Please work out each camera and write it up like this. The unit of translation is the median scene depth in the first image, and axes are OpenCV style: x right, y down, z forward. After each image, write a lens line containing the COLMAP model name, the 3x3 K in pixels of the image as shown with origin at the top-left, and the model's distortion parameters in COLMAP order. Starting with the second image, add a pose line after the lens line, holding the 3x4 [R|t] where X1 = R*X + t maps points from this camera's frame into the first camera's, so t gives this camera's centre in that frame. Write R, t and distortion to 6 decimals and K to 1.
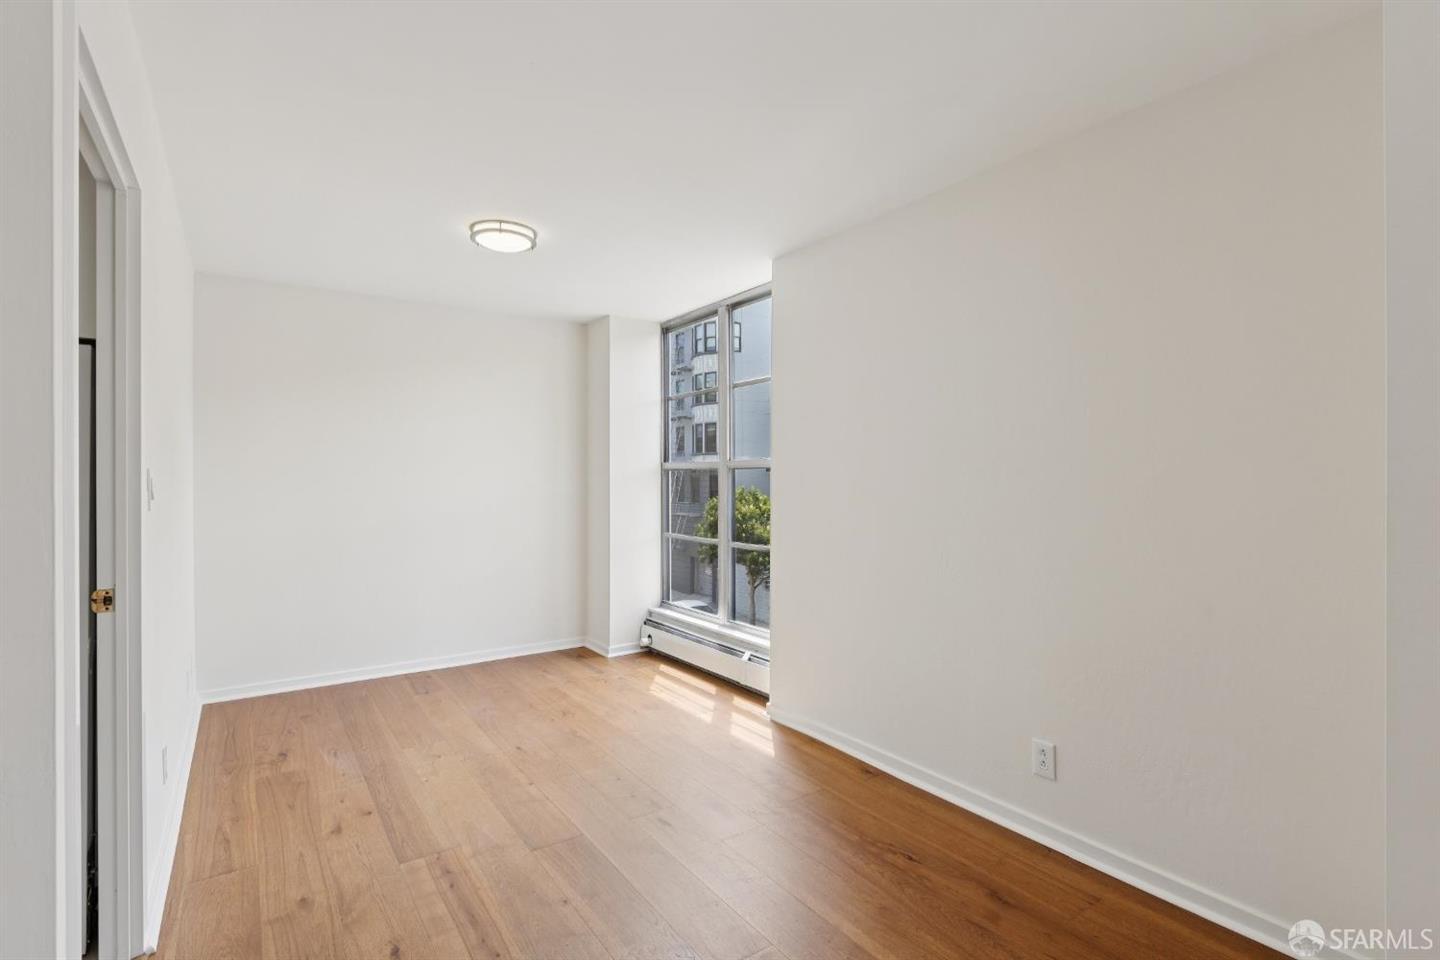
lens RADIAL K [[698.7, 0, 724.0], [0, 698.7, 480.8], [0, 0, 1]] dist [-0.000520, -0.000037]
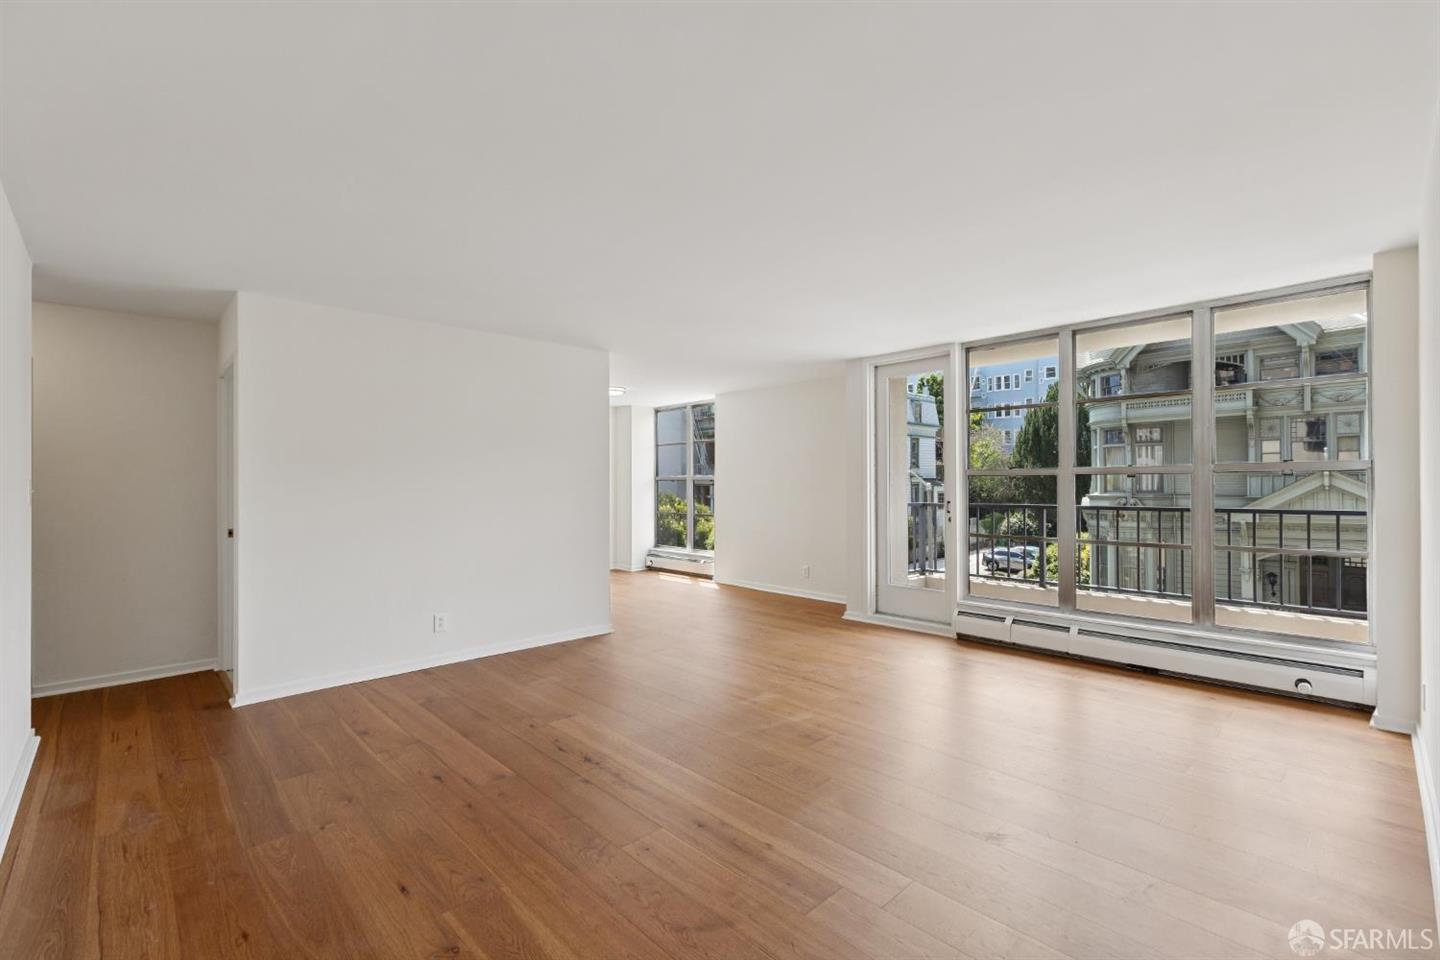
lens RADIAL K [[641.9, 0, 720.2], [0, 641.9, 481.7], [0, 0, 1]] dist [0.002184, 0.000137]
pose [[0.989885, 0.004482, 0.141804, -0.173585], [-0.003407, 0.999964, -0.007825, 0.001675], [-0.141834, 0.007263, 0.989864, -0.911050]]
